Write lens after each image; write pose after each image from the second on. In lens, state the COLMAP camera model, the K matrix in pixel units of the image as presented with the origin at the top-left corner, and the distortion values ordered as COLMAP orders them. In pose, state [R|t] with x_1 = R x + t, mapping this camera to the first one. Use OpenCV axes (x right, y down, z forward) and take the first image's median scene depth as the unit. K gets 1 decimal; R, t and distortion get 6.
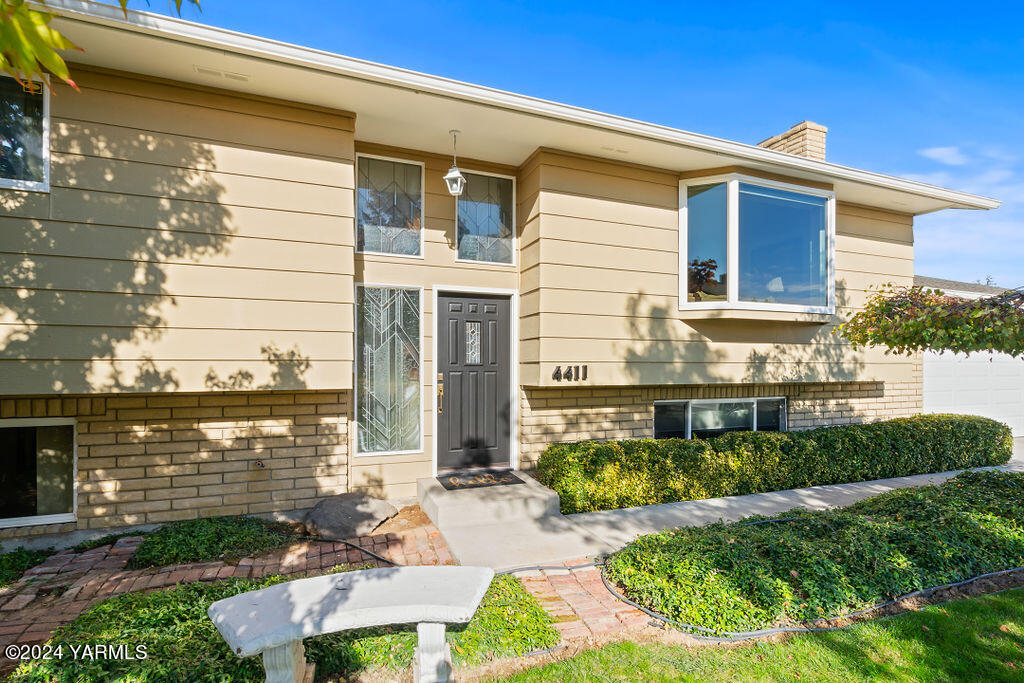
lens RADIAL K [[492.6, 0, 518.3], [0, 492.6, 366.6], [0, 0, 1]] dist [-0.010280, -0.001022]
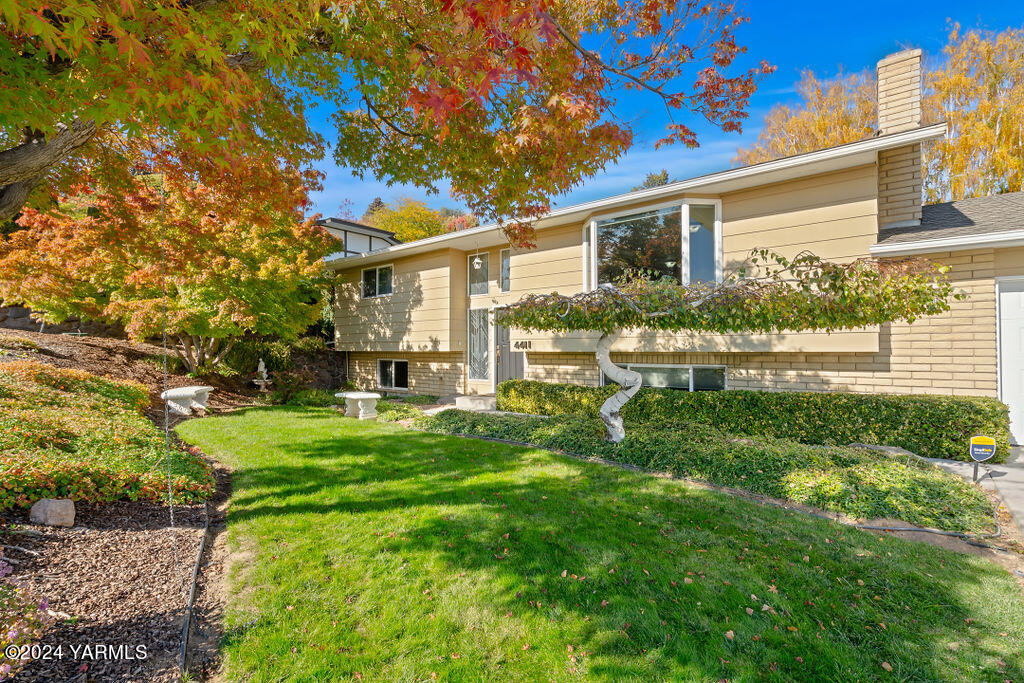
lens RADIAL K [[464.3, 0, 512.9], [0, 464.3, 343.5], [0, 0, 1]] dist [-0.007853, 0.002612]
pose [[0.497853, -0.012362, -0.867174, 1.678222], [0.005279, 0.999923, -0.011224, 0.027589], [0.867246, 0.001010, 0.497880, 0.039942]]
